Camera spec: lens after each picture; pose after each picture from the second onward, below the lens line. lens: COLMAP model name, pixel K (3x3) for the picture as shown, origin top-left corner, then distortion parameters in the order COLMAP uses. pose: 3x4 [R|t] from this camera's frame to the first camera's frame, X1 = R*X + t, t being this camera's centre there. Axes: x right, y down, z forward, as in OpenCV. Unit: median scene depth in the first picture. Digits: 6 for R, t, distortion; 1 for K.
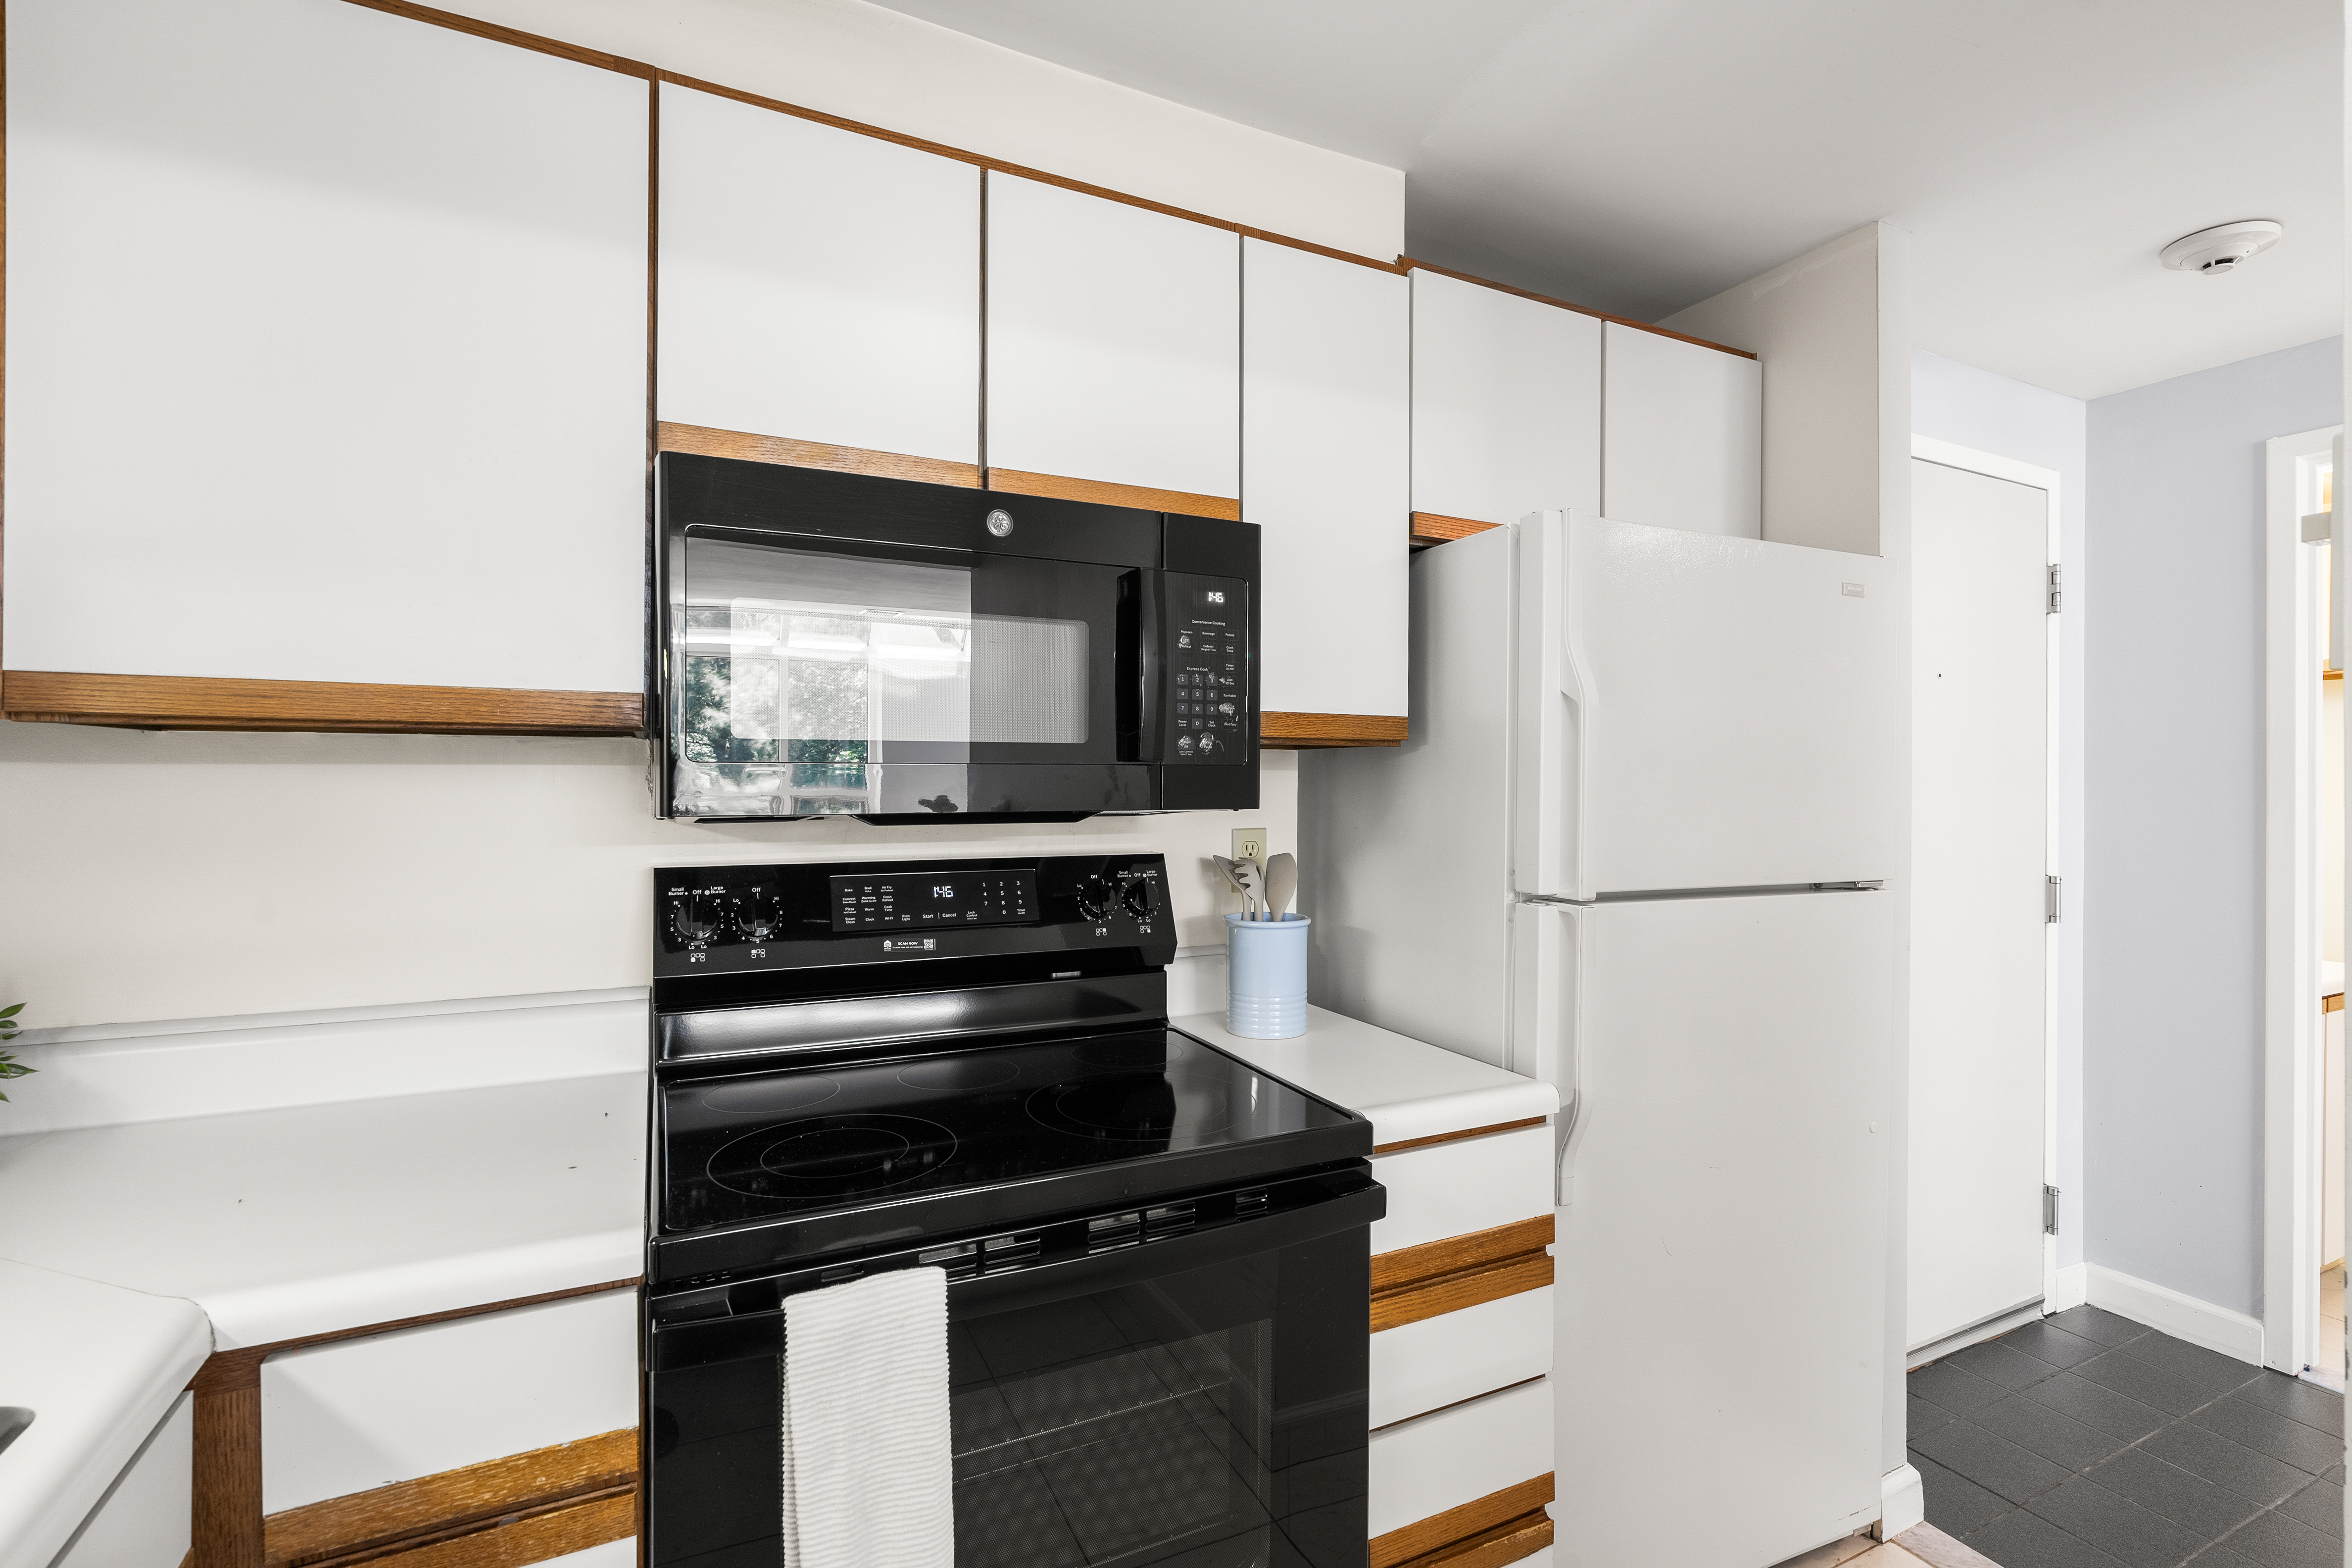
lens RADIAL K [[1078.0, 0, 1183.7], [0, 1078.0, 775.9], [0, 0, 1]] dist [-0.001252, 0.000368]
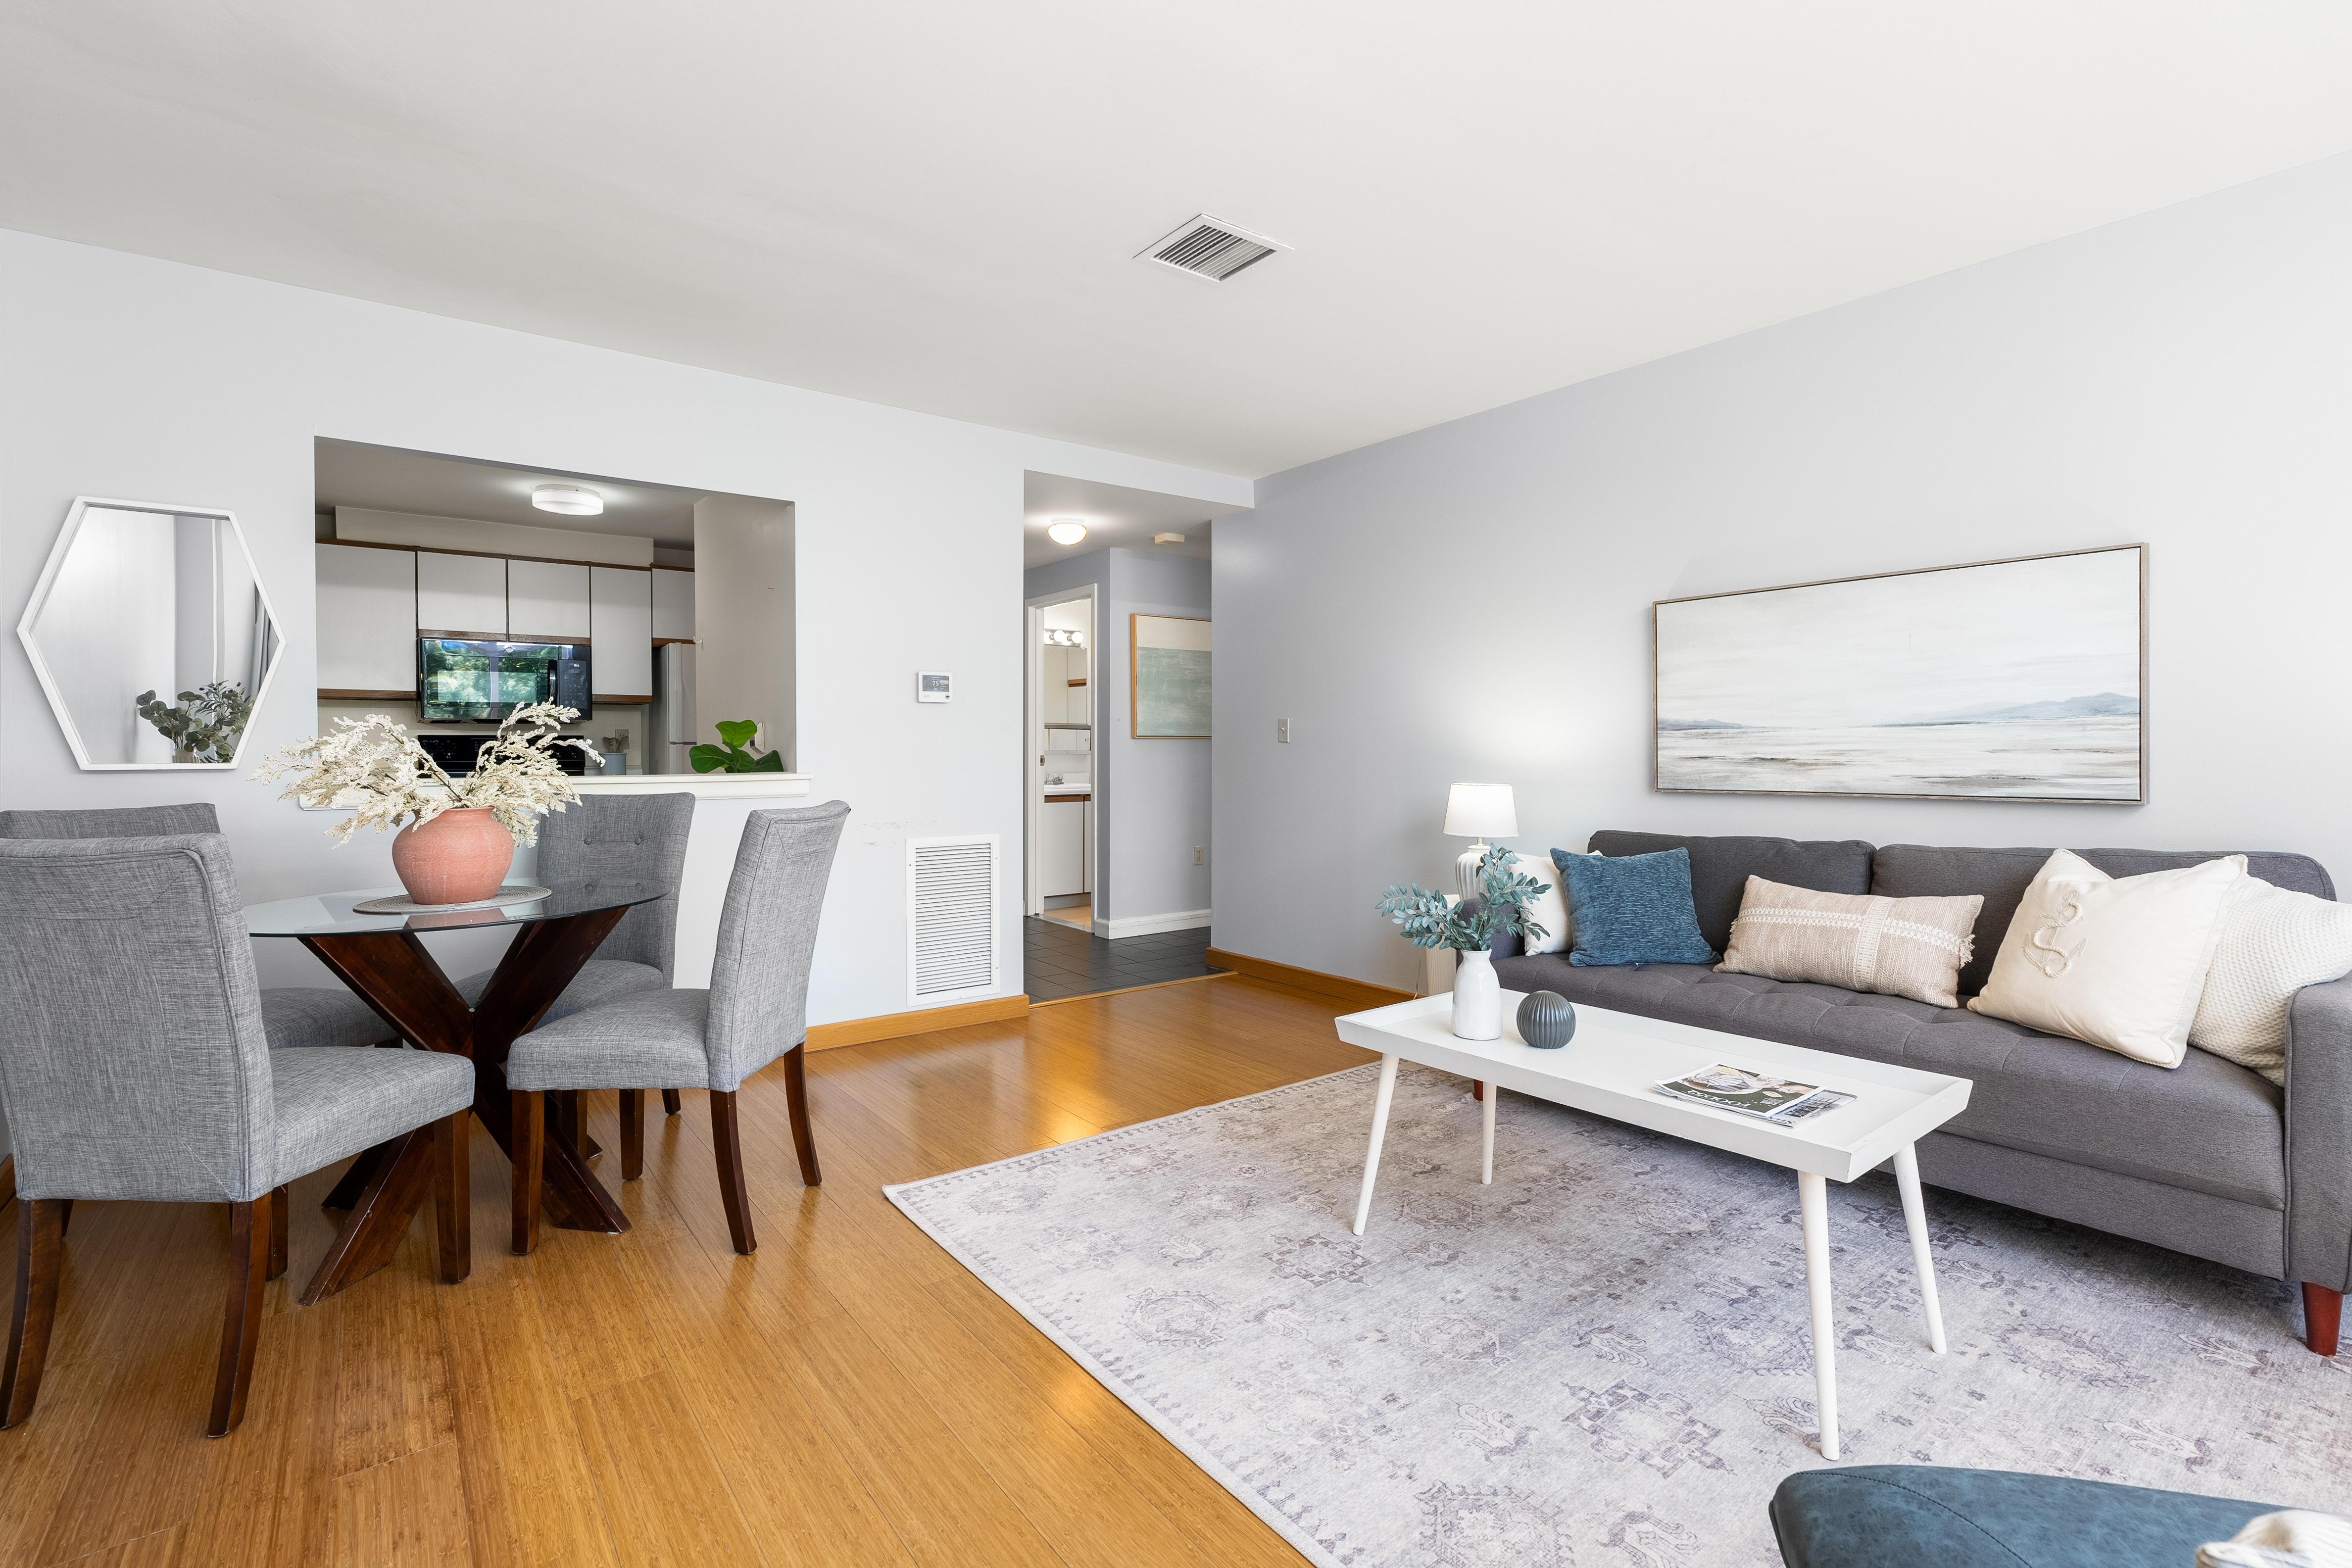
lens RADIAL K [[1071.9, 0, 1179.3], [0, 1071.9, 760.9], [0, 0, 1]] dist [-0.003292, 0.000859]
pose [[0.982993, -0.008609, 0.183443, 1.439023], [0.005131, 0.999798, 0.019424, 0.114504], [-0.183574, -0.018153, 0.982838, -3.170731]]
